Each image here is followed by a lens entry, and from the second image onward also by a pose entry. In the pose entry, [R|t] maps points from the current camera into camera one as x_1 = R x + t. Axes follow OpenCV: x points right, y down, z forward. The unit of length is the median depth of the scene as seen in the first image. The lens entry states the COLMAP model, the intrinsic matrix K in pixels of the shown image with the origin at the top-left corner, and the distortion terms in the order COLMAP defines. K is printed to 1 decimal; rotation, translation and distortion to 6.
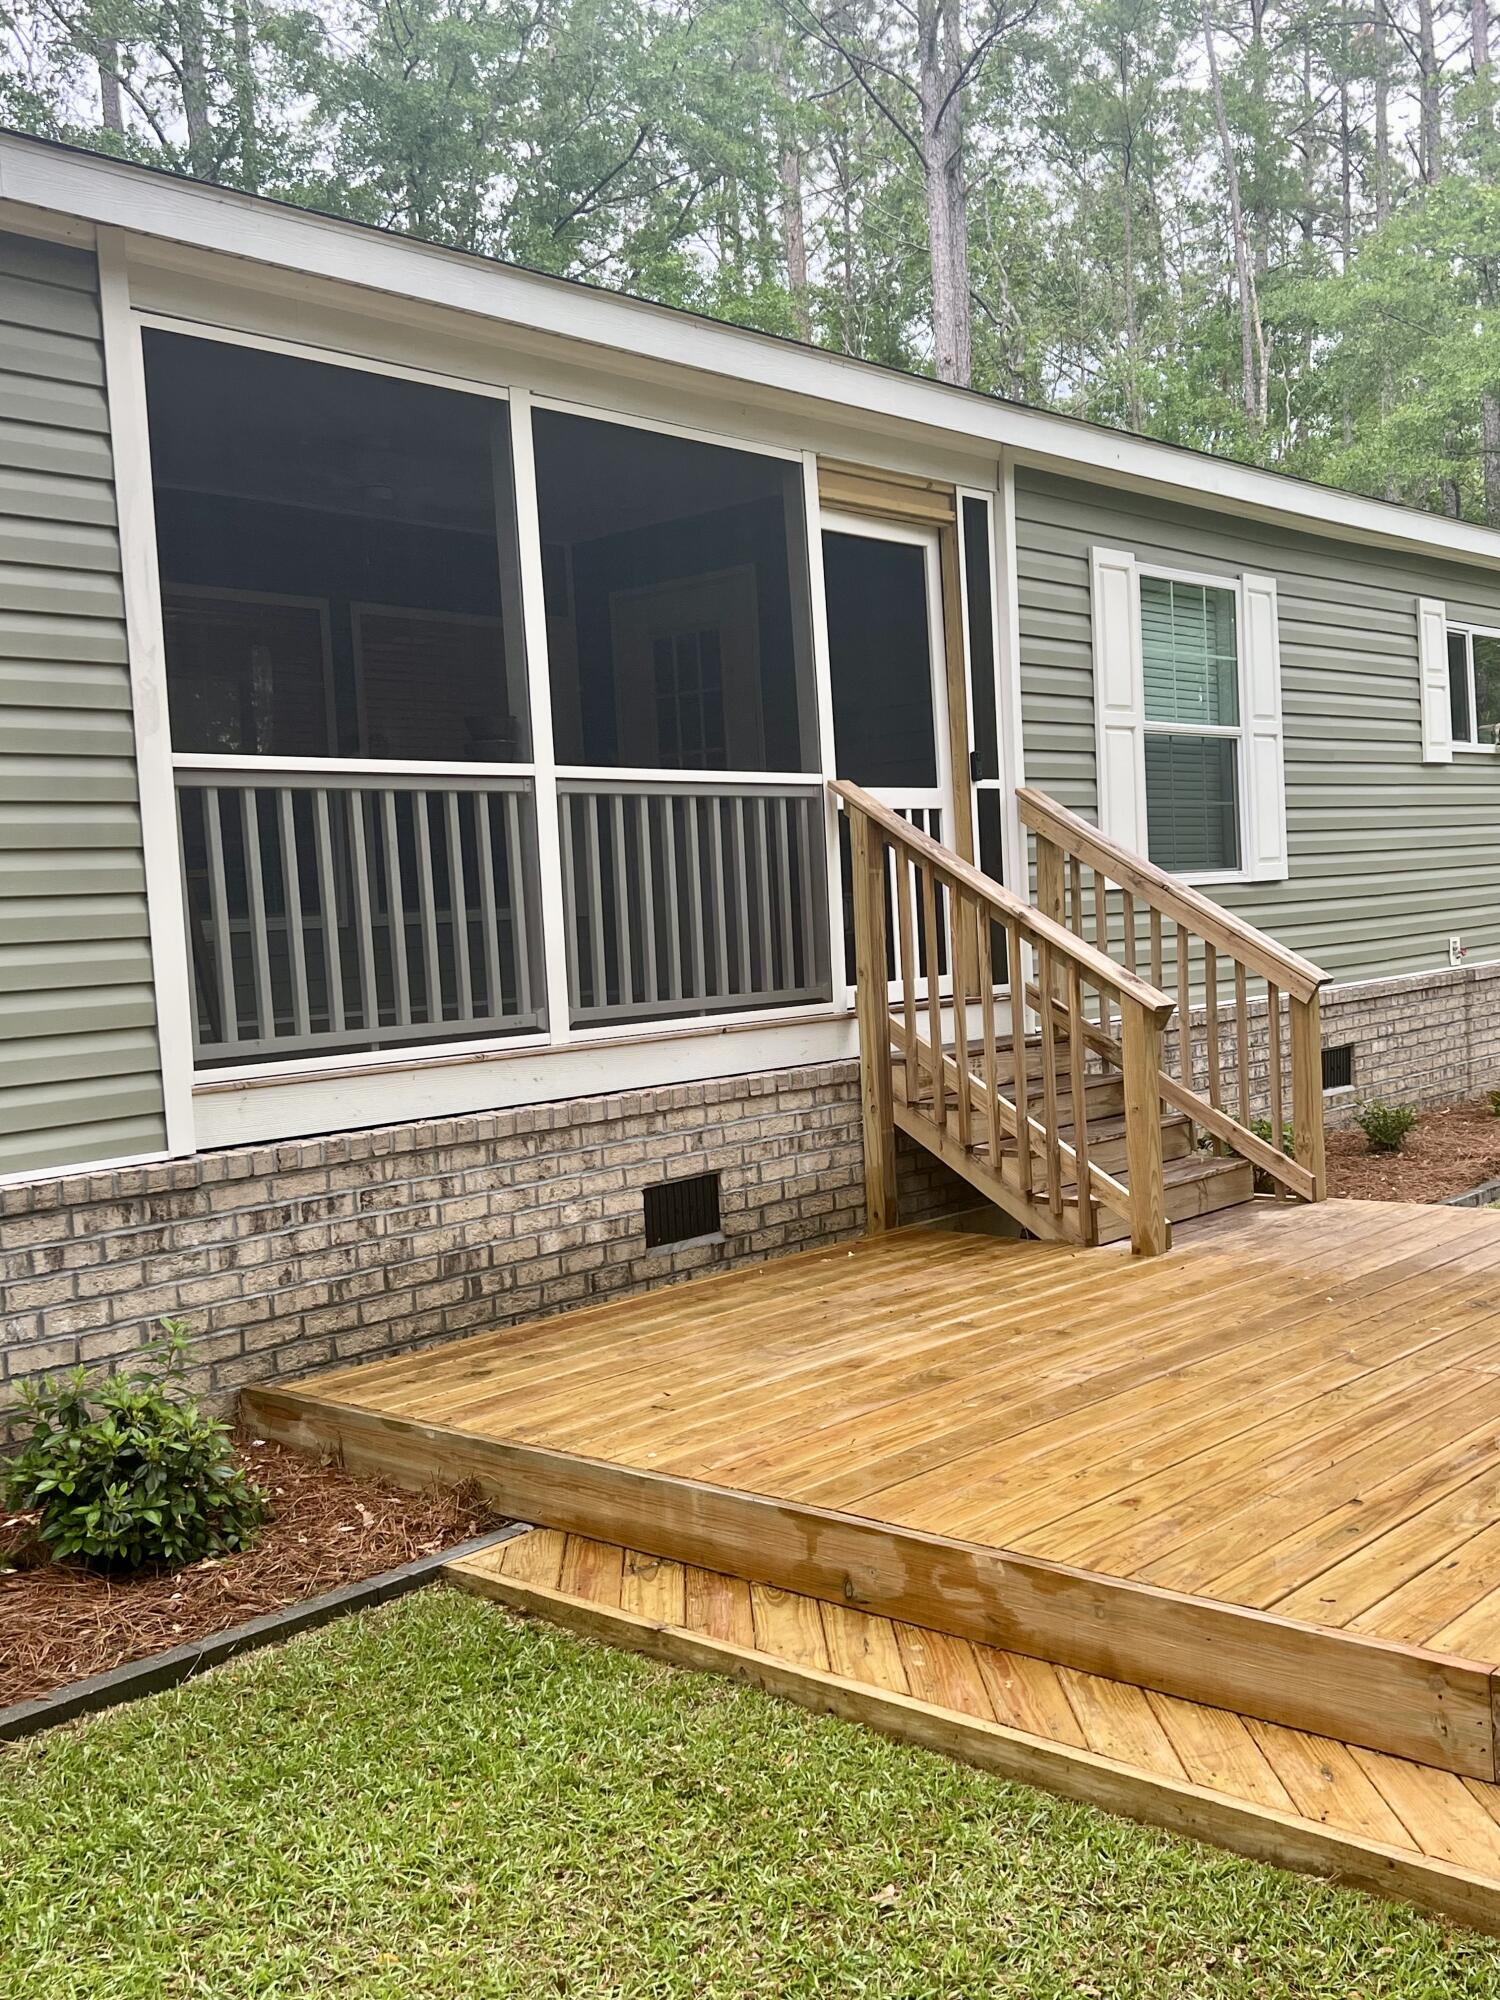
lens RADIAL K [[1946.1, 0, 750.0], [0, 1946.1, 1000.0], [0, 0, 1]] dist [0.125713, -0.277724]
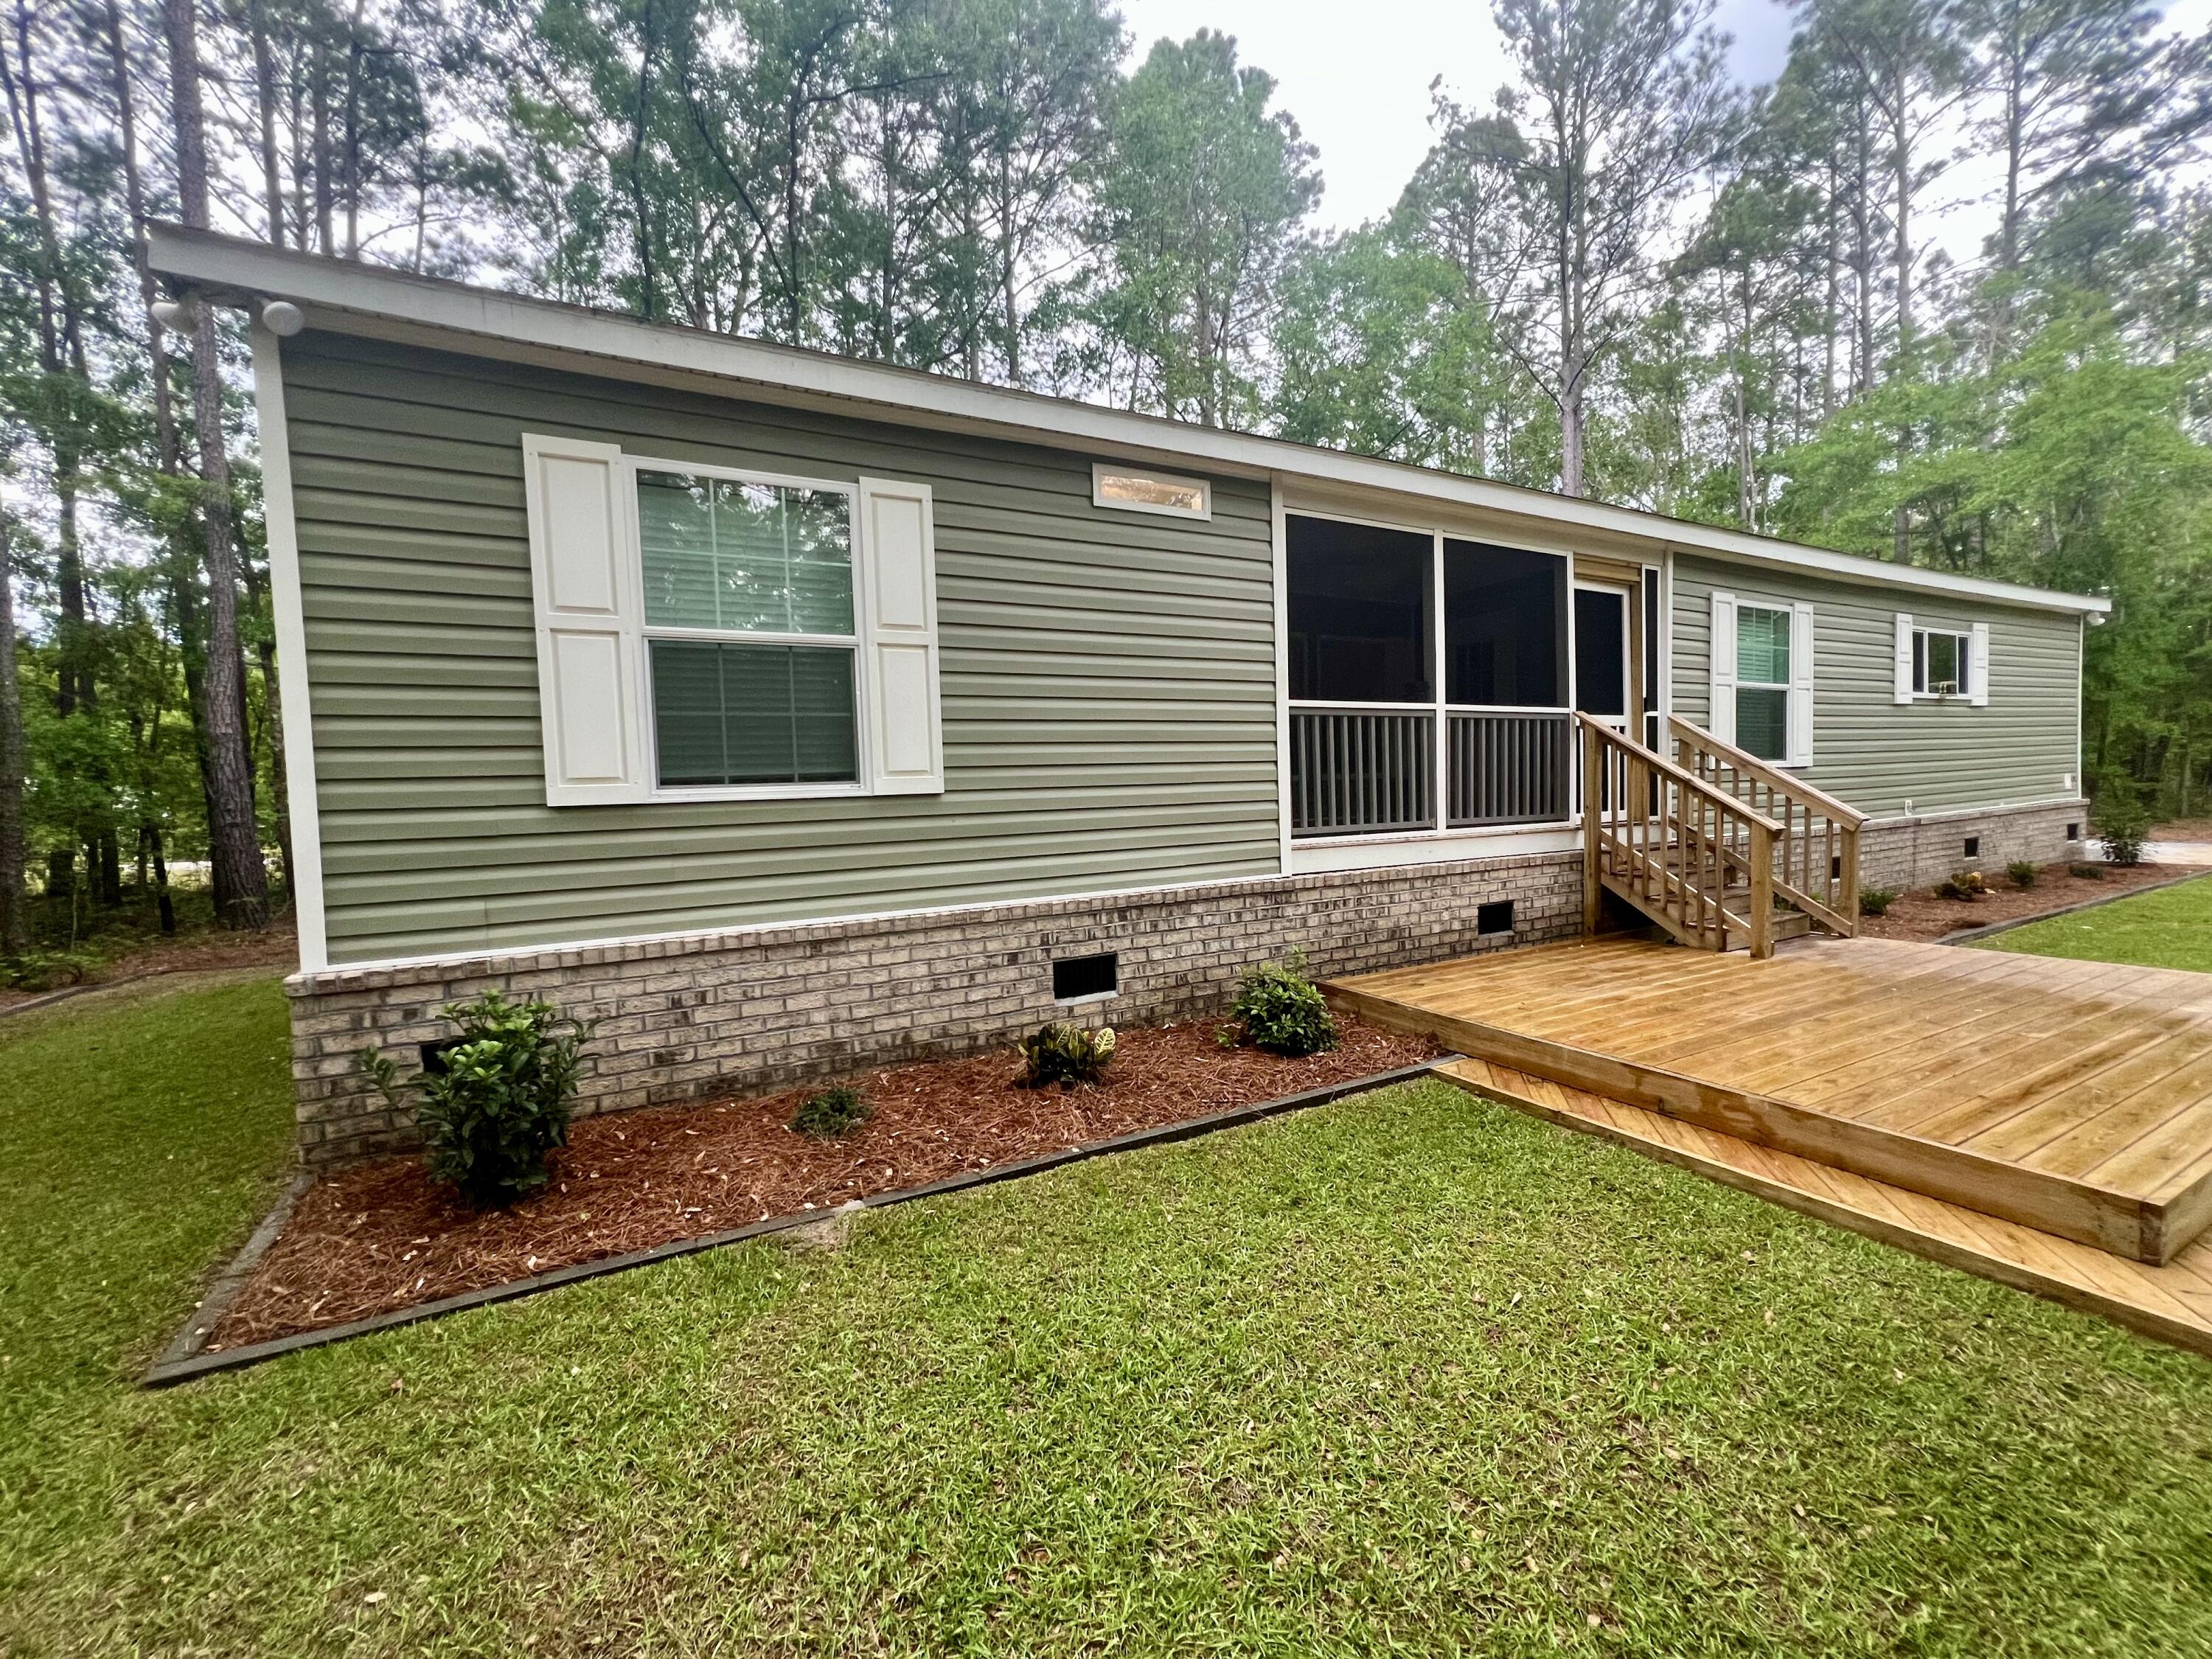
lens RADIAL K [[885.9, 0, 1106.0], [0, 885.9, 829.5], [0, 0, 1]] dist [-0.001787, -0.000016]
pose [[0.940418, 0.039487, -0.337719, -0.132918], [-0.035092, 0.999201, 0.019112, 0.011823], [0.338204, -0.006122, 0.941053, -0.037935]]
